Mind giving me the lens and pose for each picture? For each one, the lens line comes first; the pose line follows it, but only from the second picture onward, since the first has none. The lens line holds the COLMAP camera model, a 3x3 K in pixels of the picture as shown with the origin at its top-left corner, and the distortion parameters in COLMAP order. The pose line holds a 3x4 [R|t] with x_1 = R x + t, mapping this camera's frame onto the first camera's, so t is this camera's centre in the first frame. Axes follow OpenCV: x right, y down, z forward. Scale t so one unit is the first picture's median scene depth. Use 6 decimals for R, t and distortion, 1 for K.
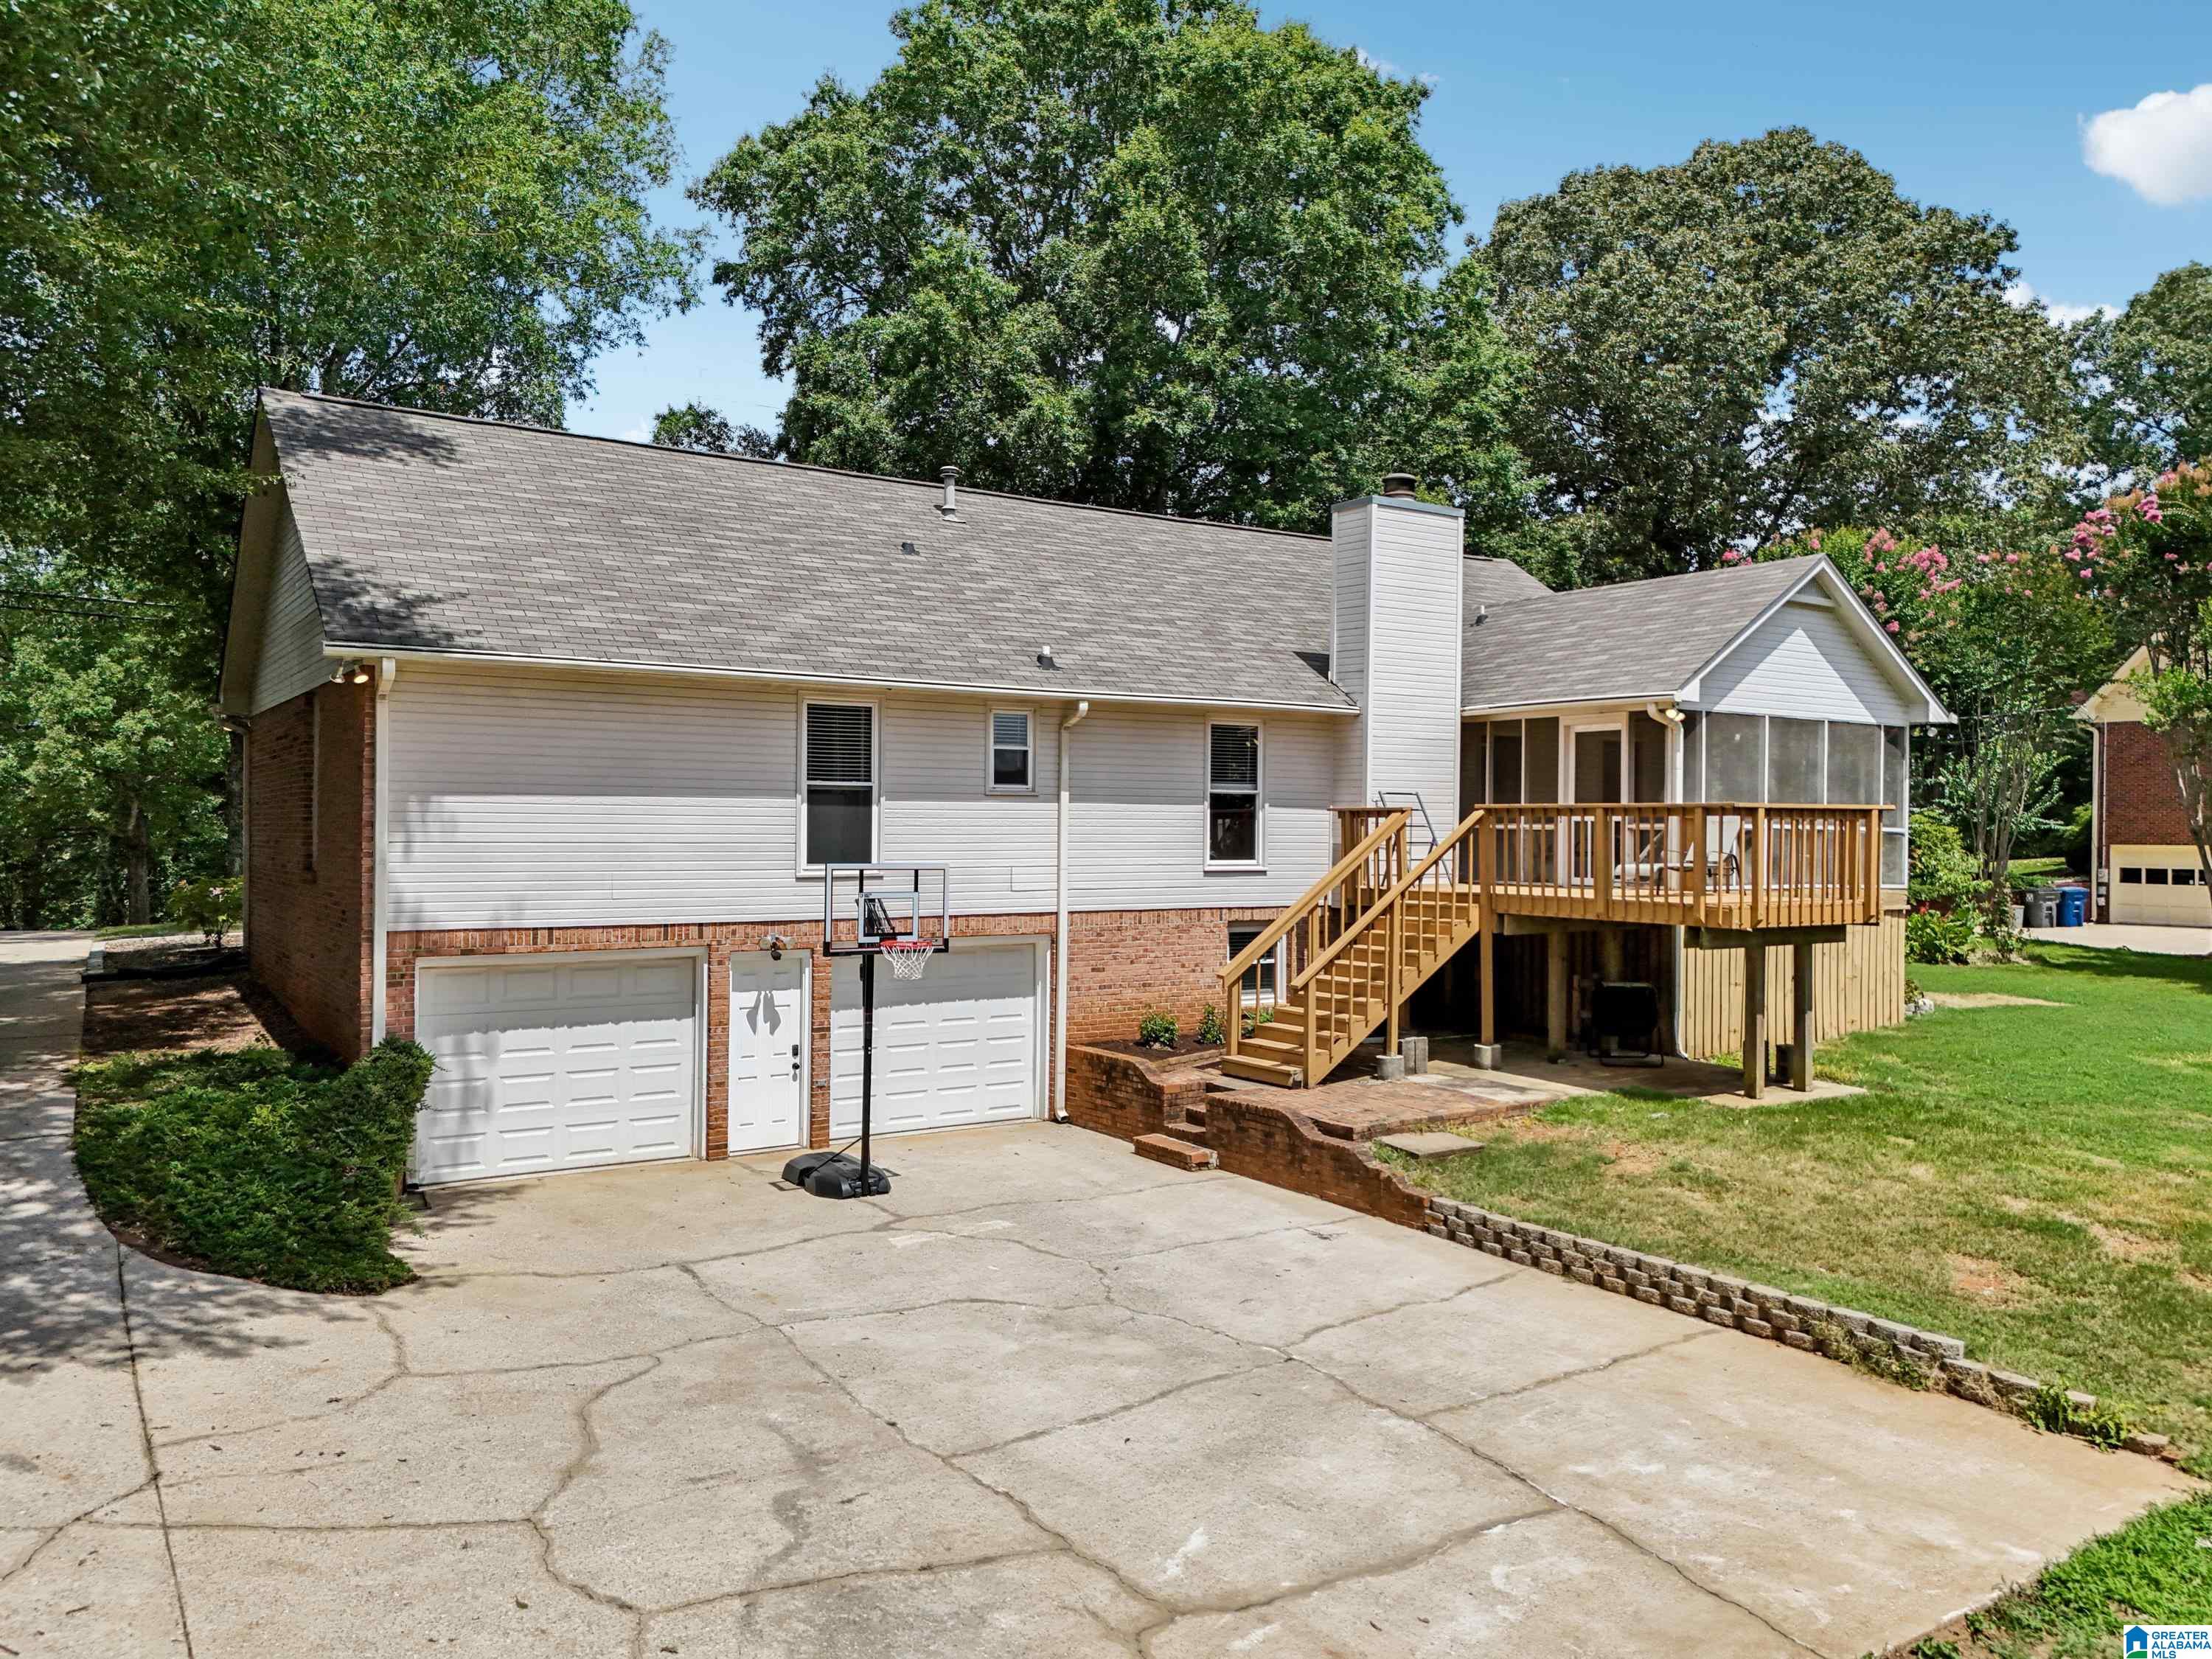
lens RADIAL K [[1633.8, 0, 1088.0], [0, 1633.8, 833.3], [0, 0, 1]] dist [0.074765, -0.073582]
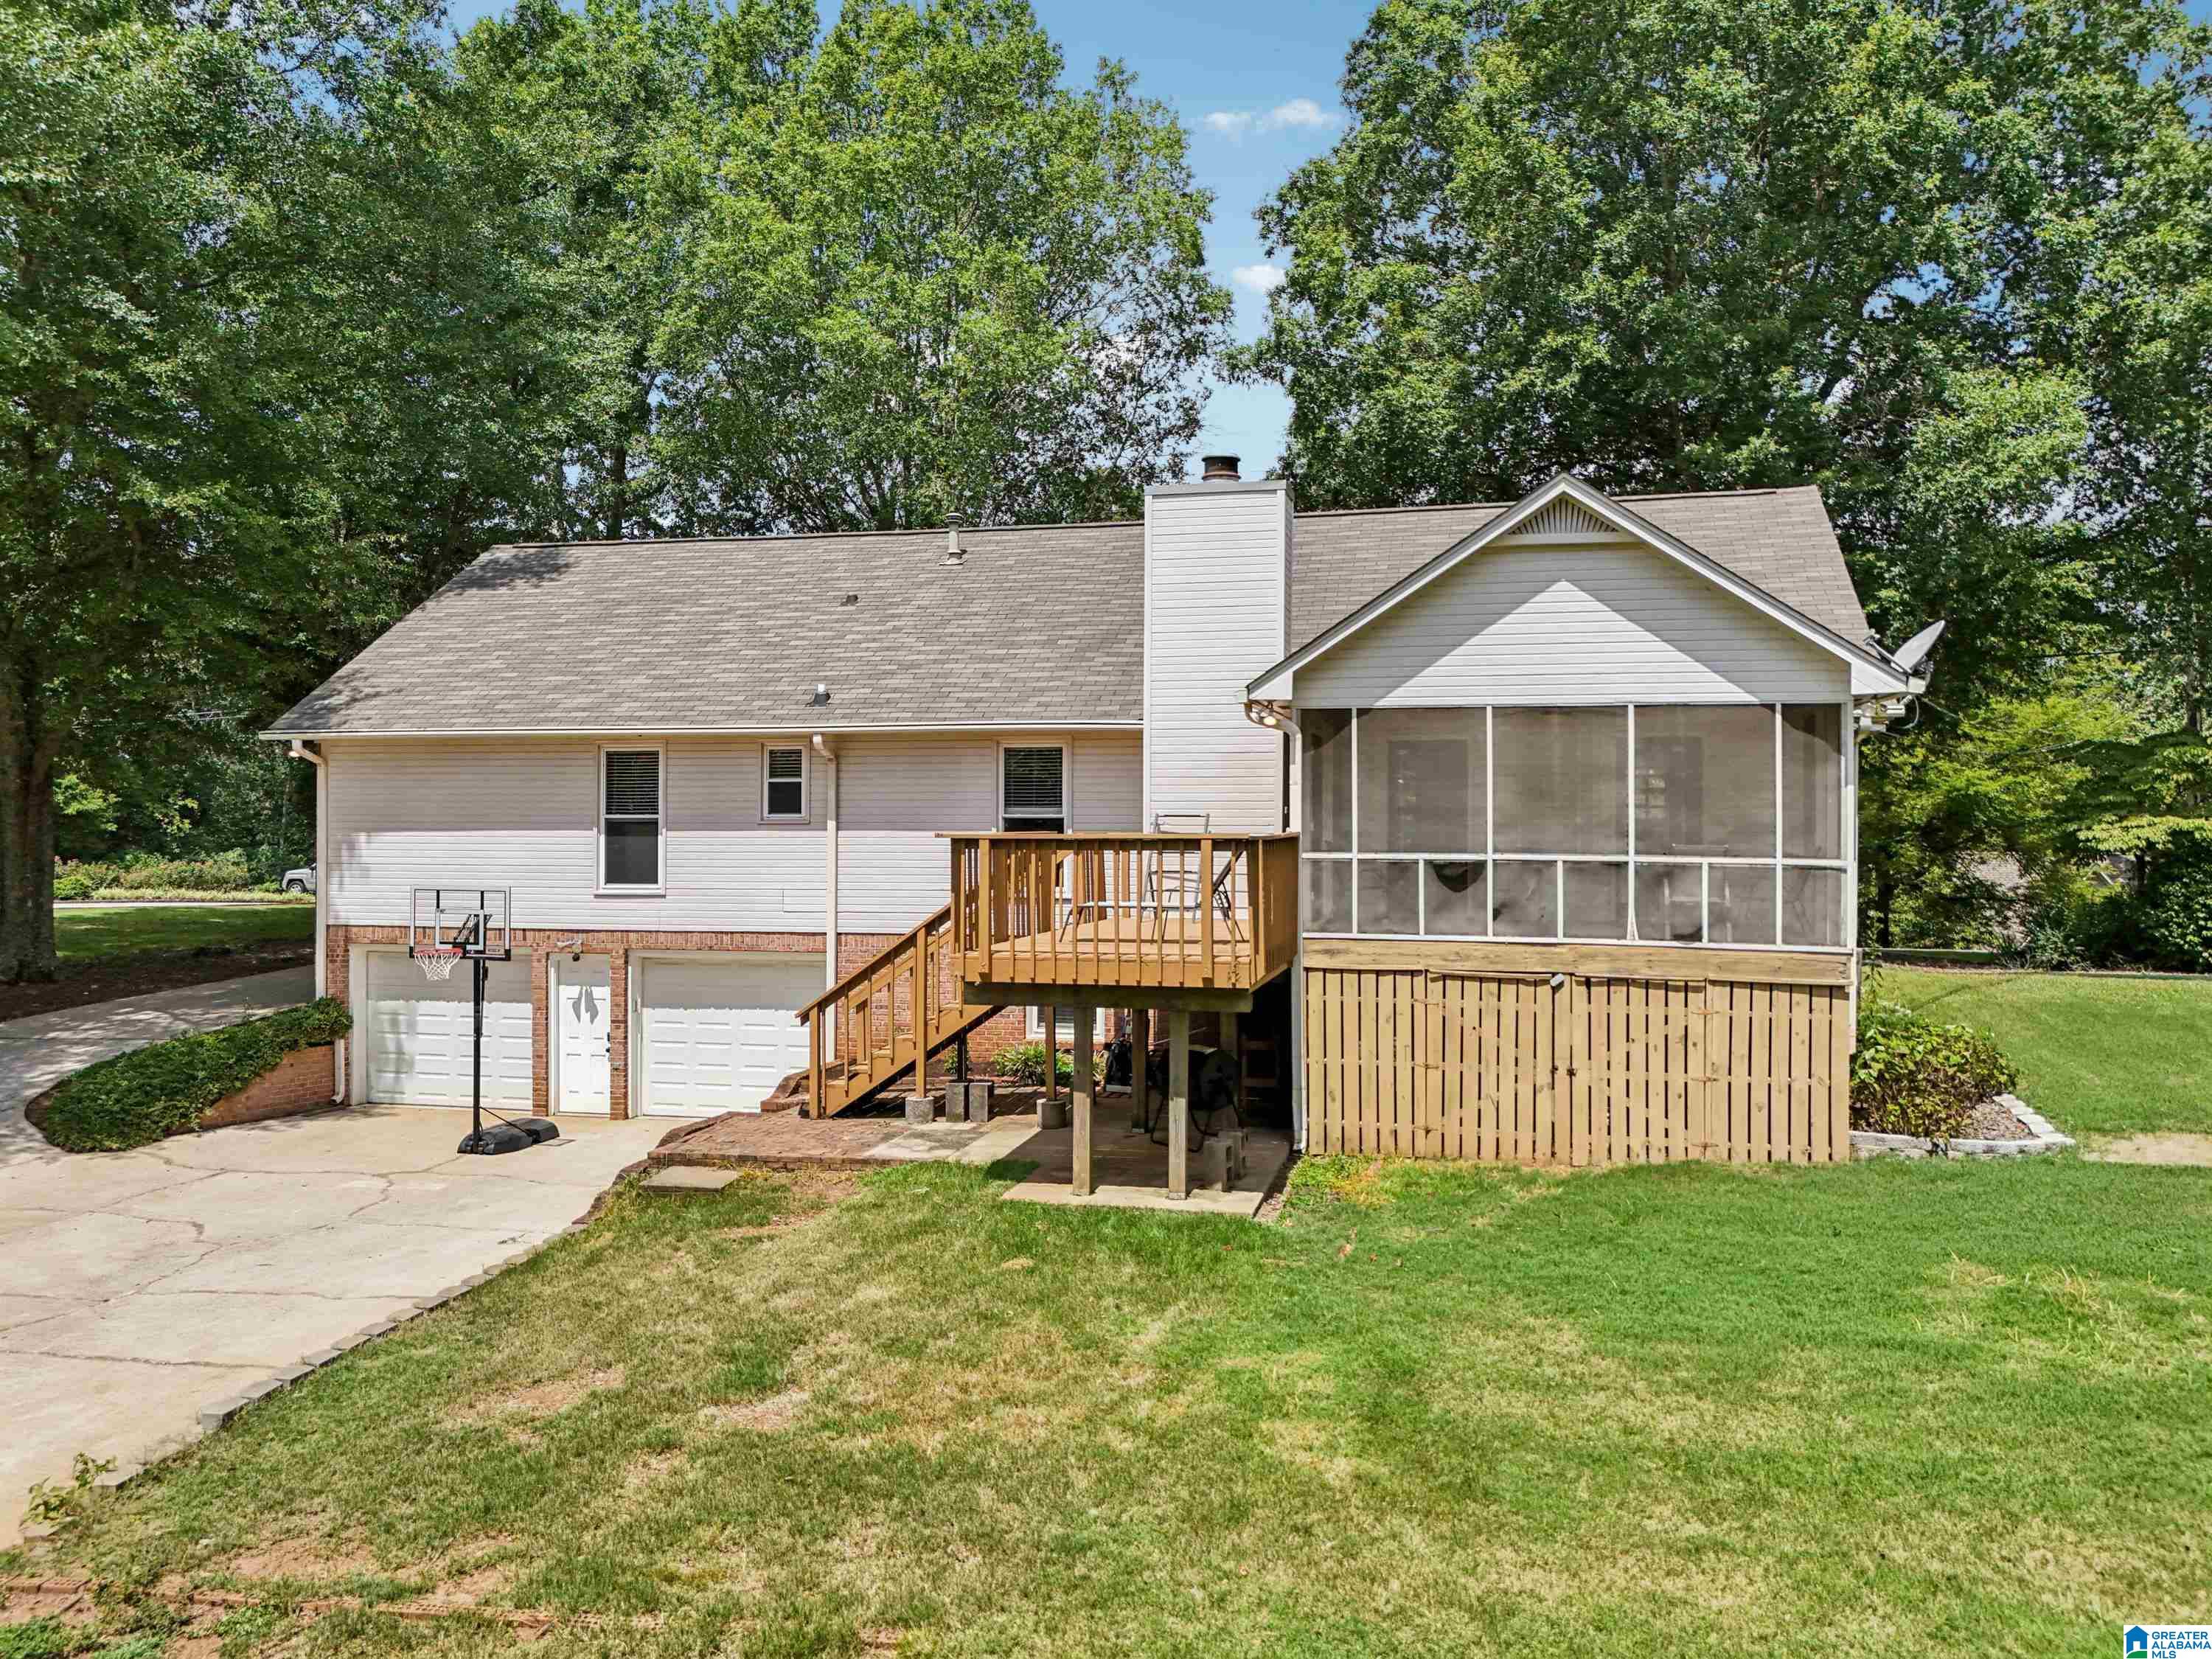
lens RADIAL K [[1592.6, 0, 1106.0], [0, 1592.6, 829.5], [0, 0, 1]] dist [-0.001748, -0.002041]
pose [[0.695563, -0.006066, -0.718440, 0.918293], [-0.002432, 0.999939, -0.010797, -0.009366], [0.718461, 0.009257, 0.695505, 0.443897]]
